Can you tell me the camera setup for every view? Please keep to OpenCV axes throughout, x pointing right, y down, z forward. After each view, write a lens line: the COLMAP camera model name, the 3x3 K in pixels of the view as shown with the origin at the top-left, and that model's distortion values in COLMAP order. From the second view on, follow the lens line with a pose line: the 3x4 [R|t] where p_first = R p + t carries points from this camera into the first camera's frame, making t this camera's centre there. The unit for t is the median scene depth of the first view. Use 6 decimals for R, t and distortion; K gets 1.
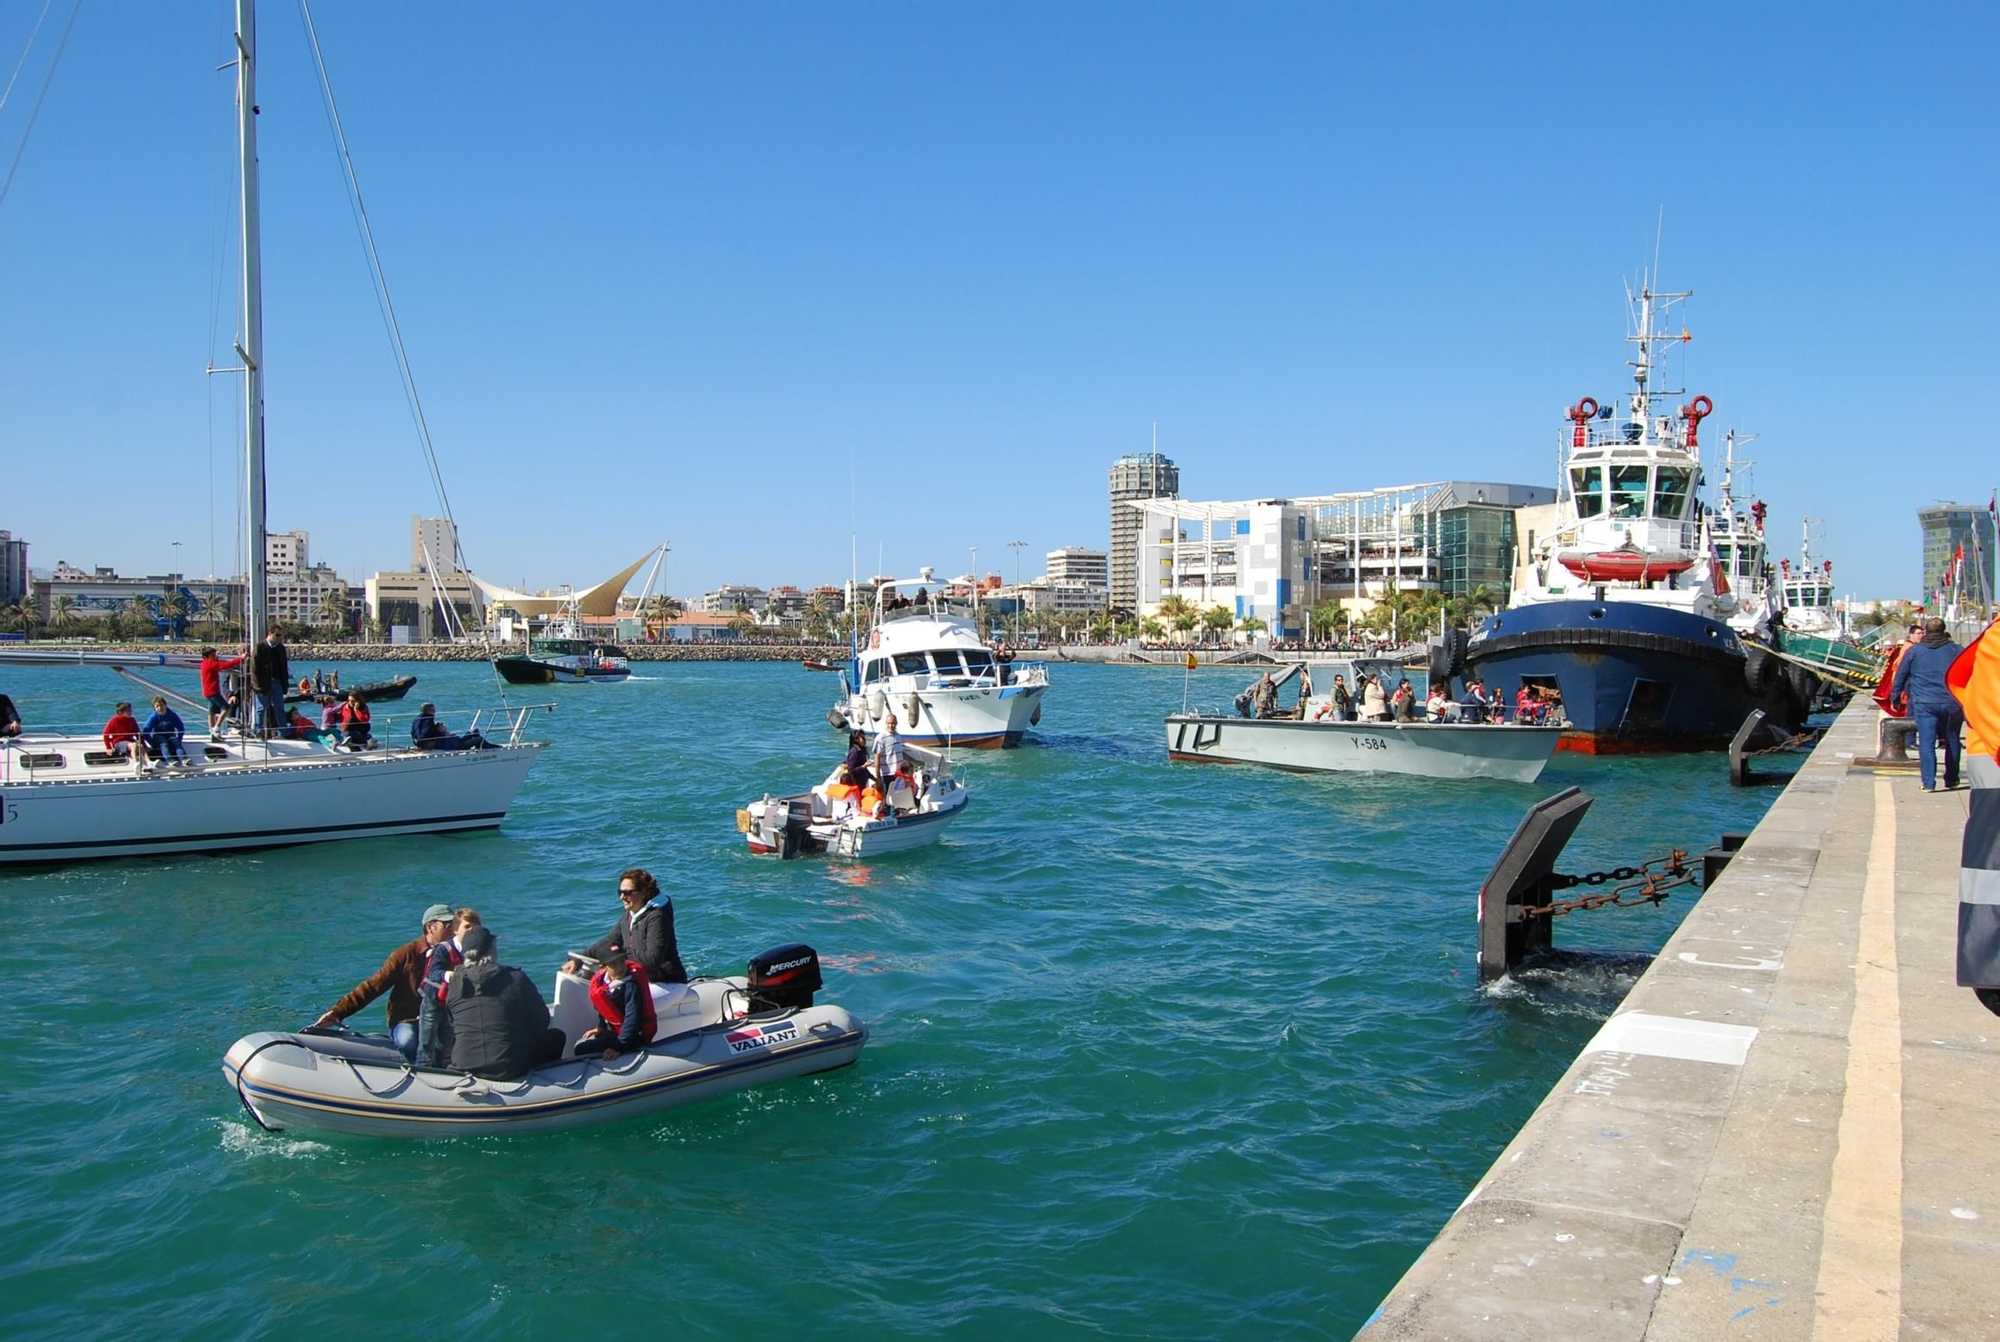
lens RADIAL K [[1594.0, 0, 1002.2], [0, 1594.0, 667.9], [0, 0, 1]] dist [-0.052122, 0.000654]
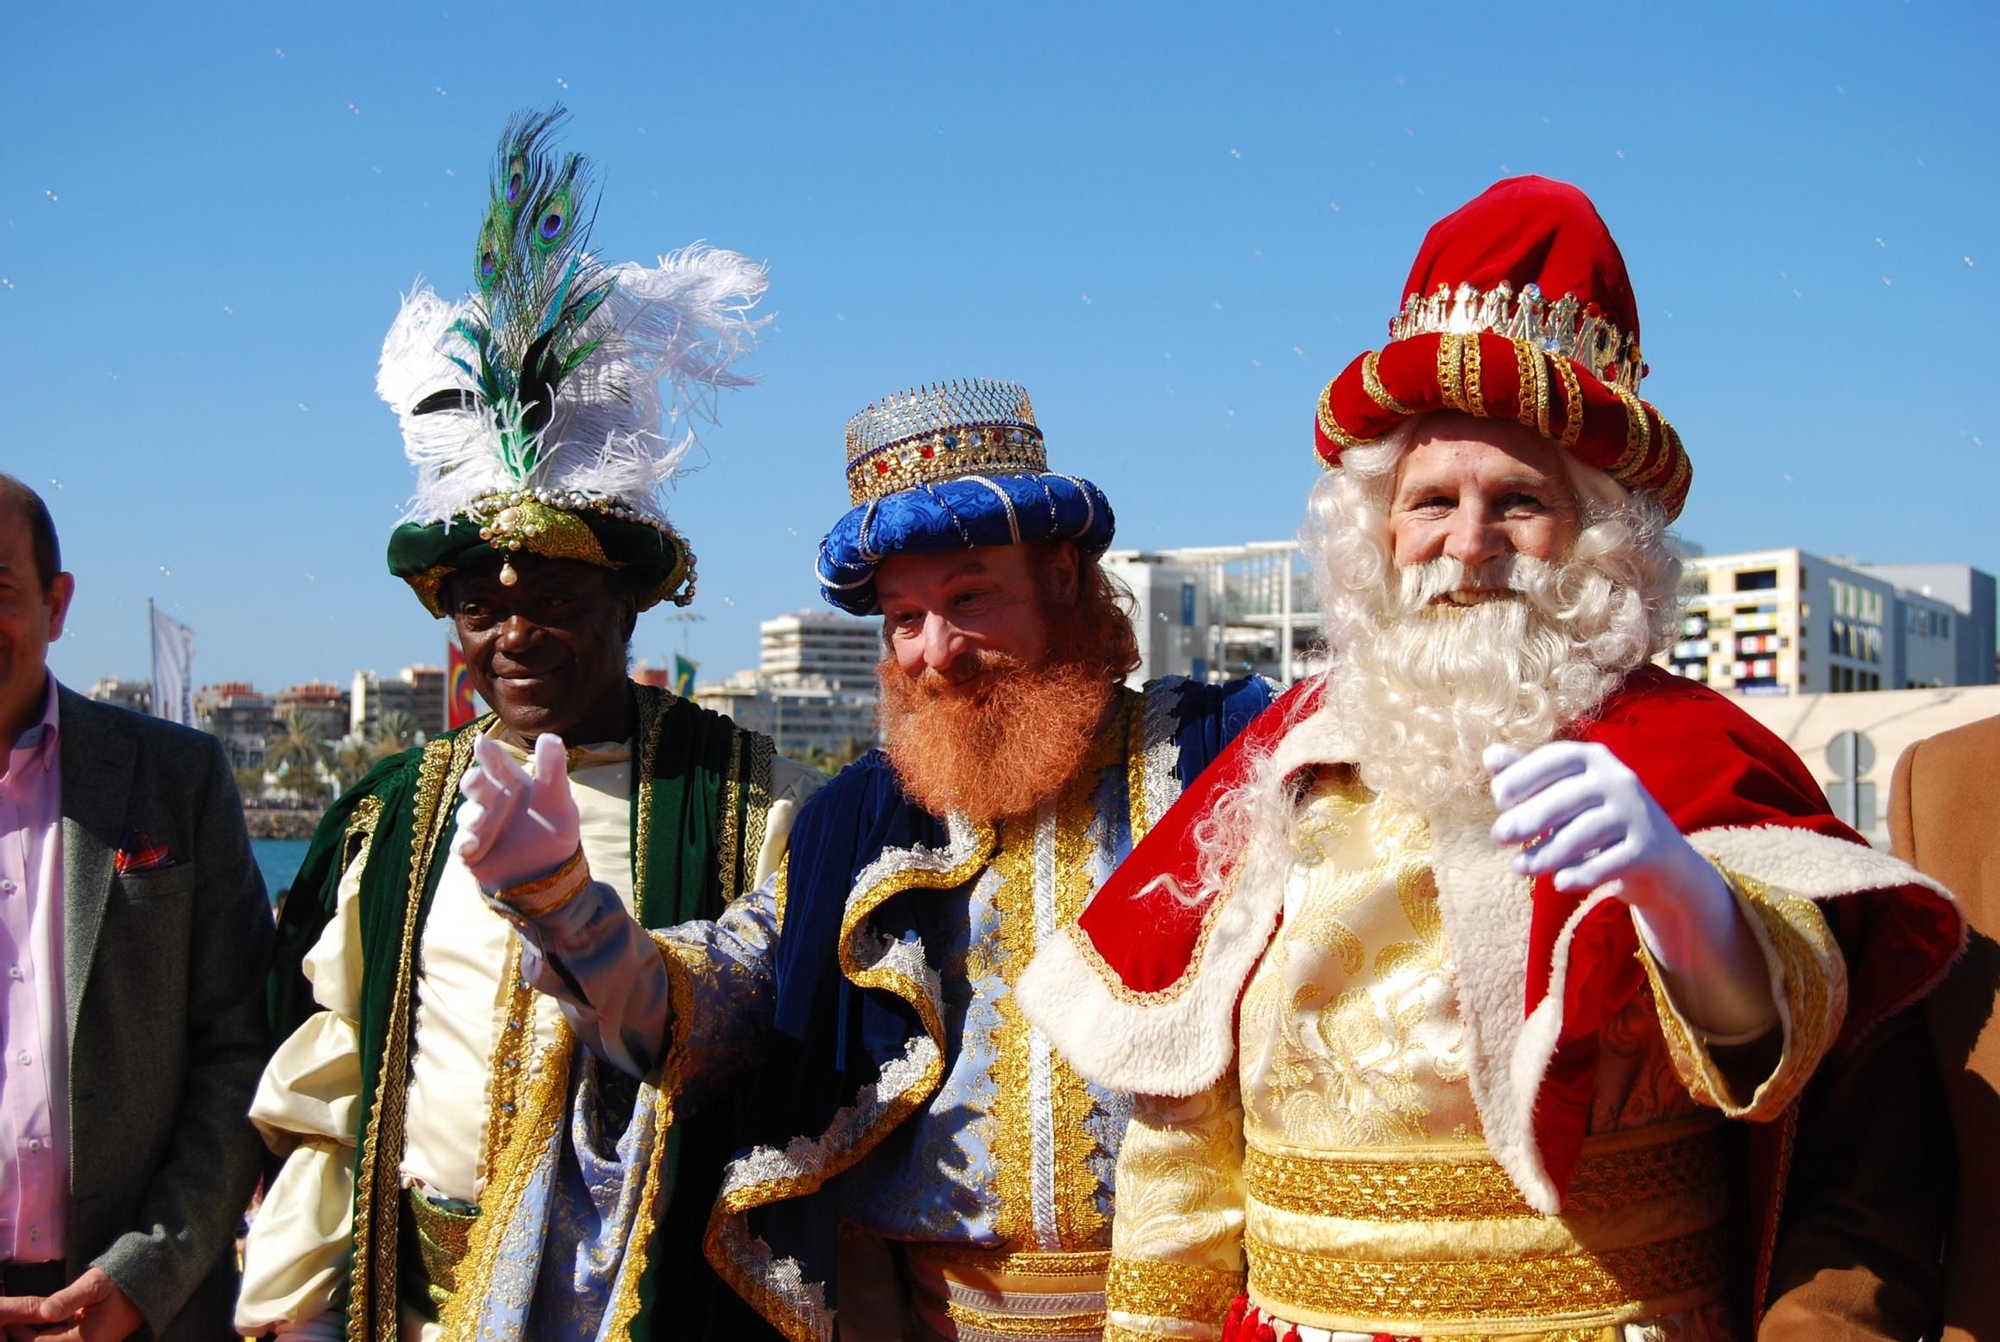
lens RADIAL K [[3472.1, 0, 998.4], [0, 3472.1, 672.8], [0, 0, 1]] dist [-0.124013, 0.000000]
pose [[0.996237, 0.008384, 0.086264, 0.018054], [-0.003935, 0.998660, -0.051608, -0.001588], [-0.086581, 0.051074, 0.994935, -0.180417]]
